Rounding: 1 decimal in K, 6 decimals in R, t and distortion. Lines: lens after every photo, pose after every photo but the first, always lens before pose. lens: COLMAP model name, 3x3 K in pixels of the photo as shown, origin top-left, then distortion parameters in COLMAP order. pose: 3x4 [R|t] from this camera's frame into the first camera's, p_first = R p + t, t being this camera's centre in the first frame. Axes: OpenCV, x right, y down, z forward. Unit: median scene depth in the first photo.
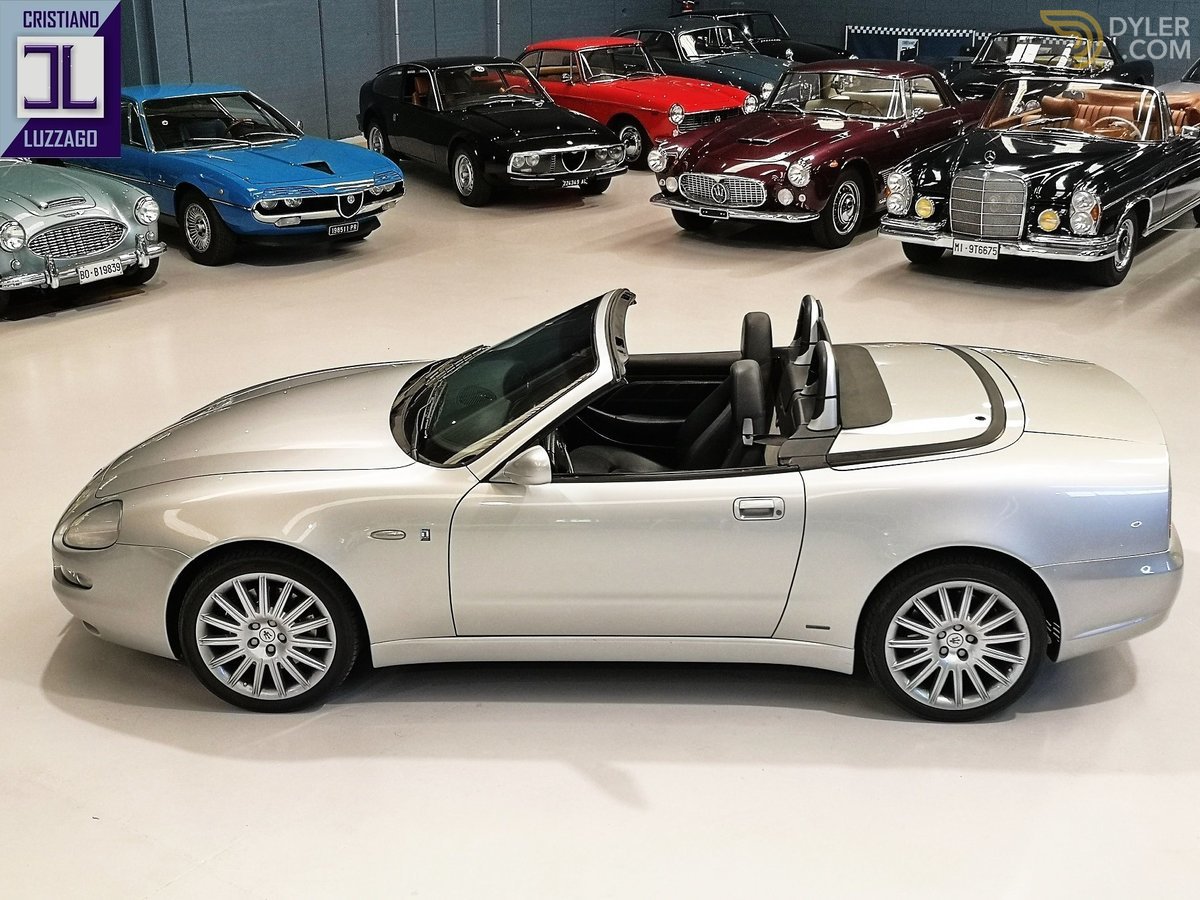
lens RADIAL K [[1454.5, 0, 600.2], [0, 1454.5, 449.3], [0, 0, 1]] dist [0.016253, 0.000000]
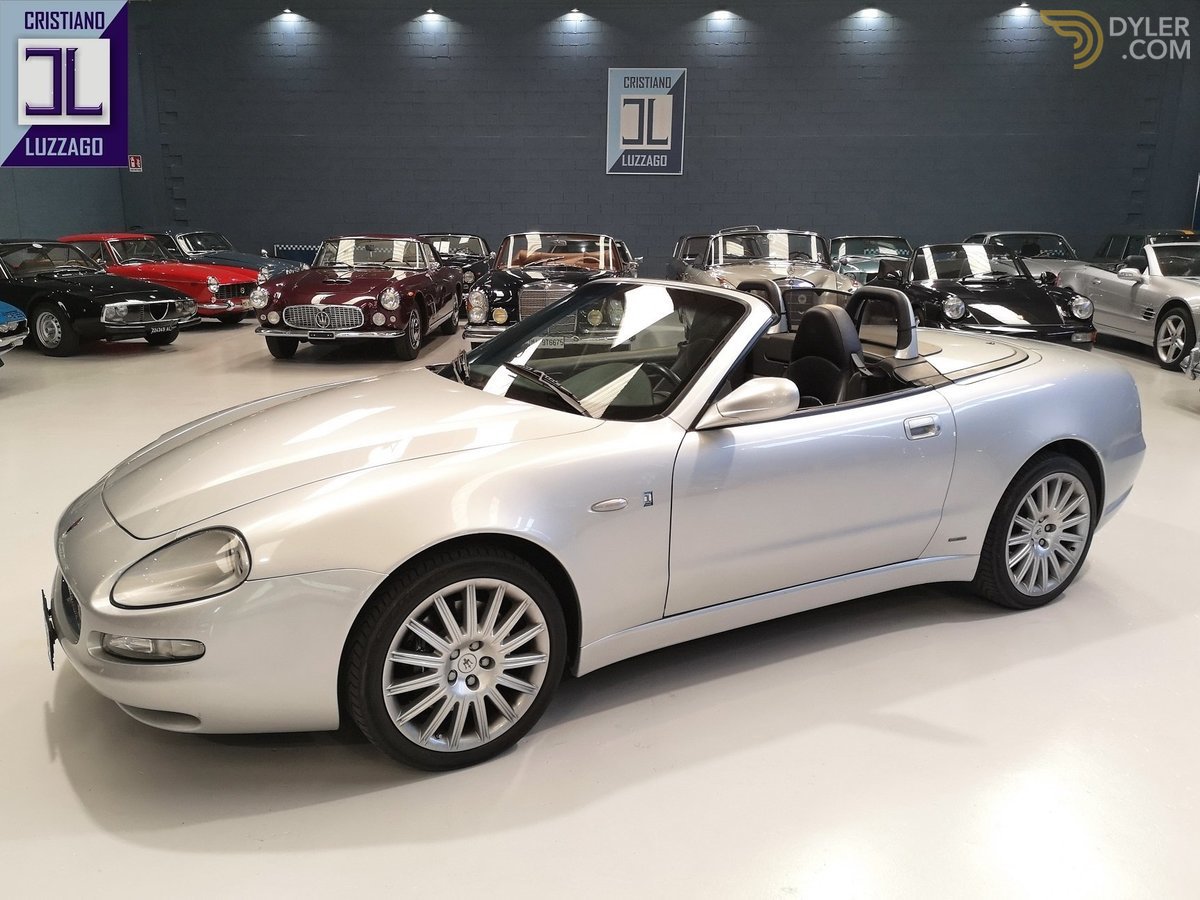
lens RADIAL K [[964.8, 0, 600.8], [0, 964.8, 453.2], [0, 0, 1]] dist [-0.001594, 0.007386]
pose [[0.850917, -0.108182, 0.514040, -0.400136], [0.159439, 0.985589, -0.056506, 0.055969], [-0.500519, 0.130040, 0.855903, 0.493756]]
